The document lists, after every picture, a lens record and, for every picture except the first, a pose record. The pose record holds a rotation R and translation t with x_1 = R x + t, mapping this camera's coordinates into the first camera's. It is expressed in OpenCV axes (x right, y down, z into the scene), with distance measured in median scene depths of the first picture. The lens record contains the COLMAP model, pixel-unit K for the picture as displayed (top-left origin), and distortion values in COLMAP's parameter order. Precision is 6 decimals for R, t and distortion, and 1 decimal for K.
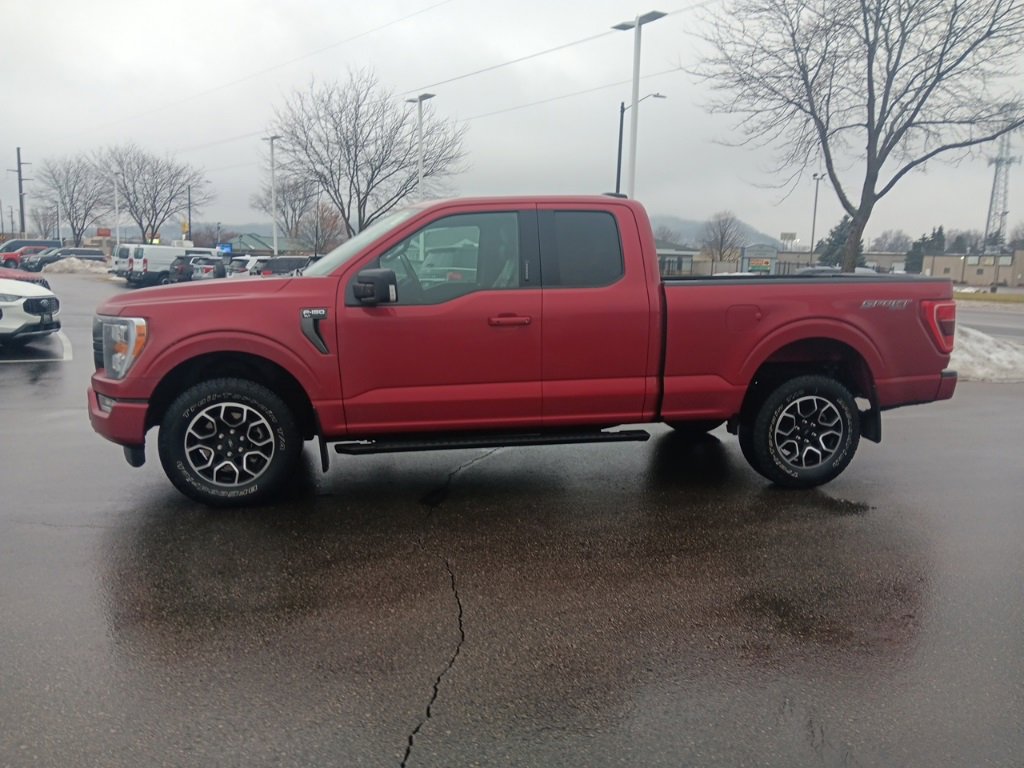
lens RADIAL K [[807.1, 0, 512.0], [0, 807.1, 384.0], [0, 0, 1]] dist [0.052877, -0.089775]
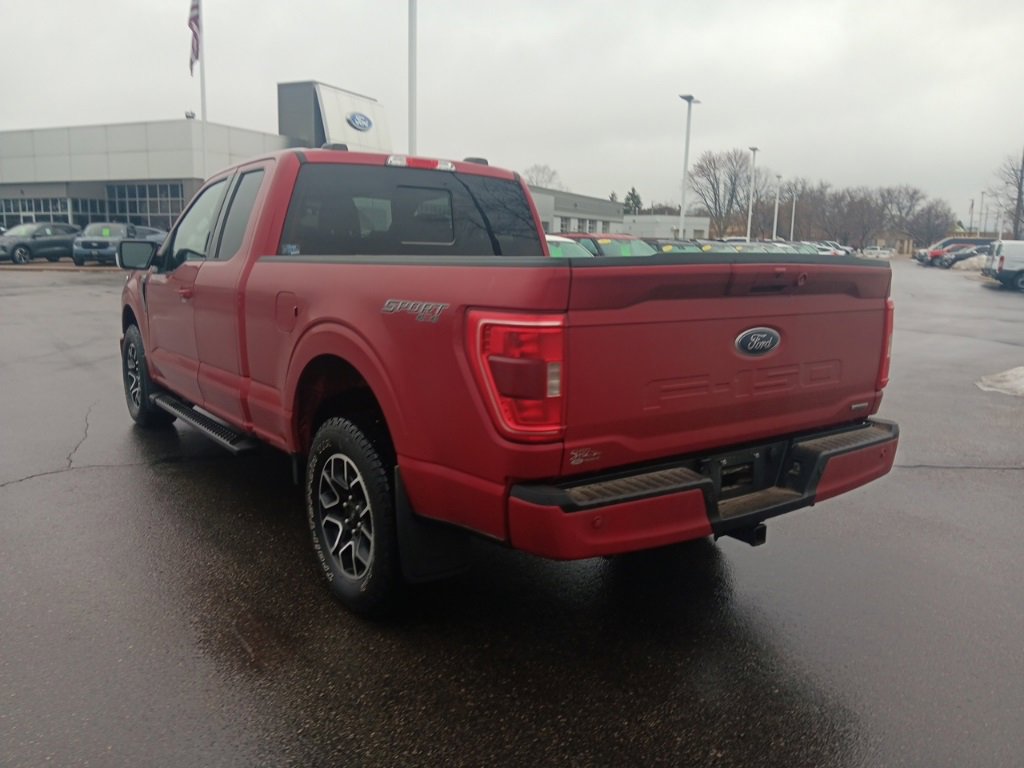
lens RADIAL K [[799.5, 0, 513.9], [0, 799.5, 378.1], [0, 0, 1]] dist [0.082489, -0.157966]
pose [[0.429314, 0.143059, -0.891753, 0.917888], [-0.148706, 0.985096, 0.086443, -0.106691], [0.890829, 0.095497, 0.444189, 0.833898]]
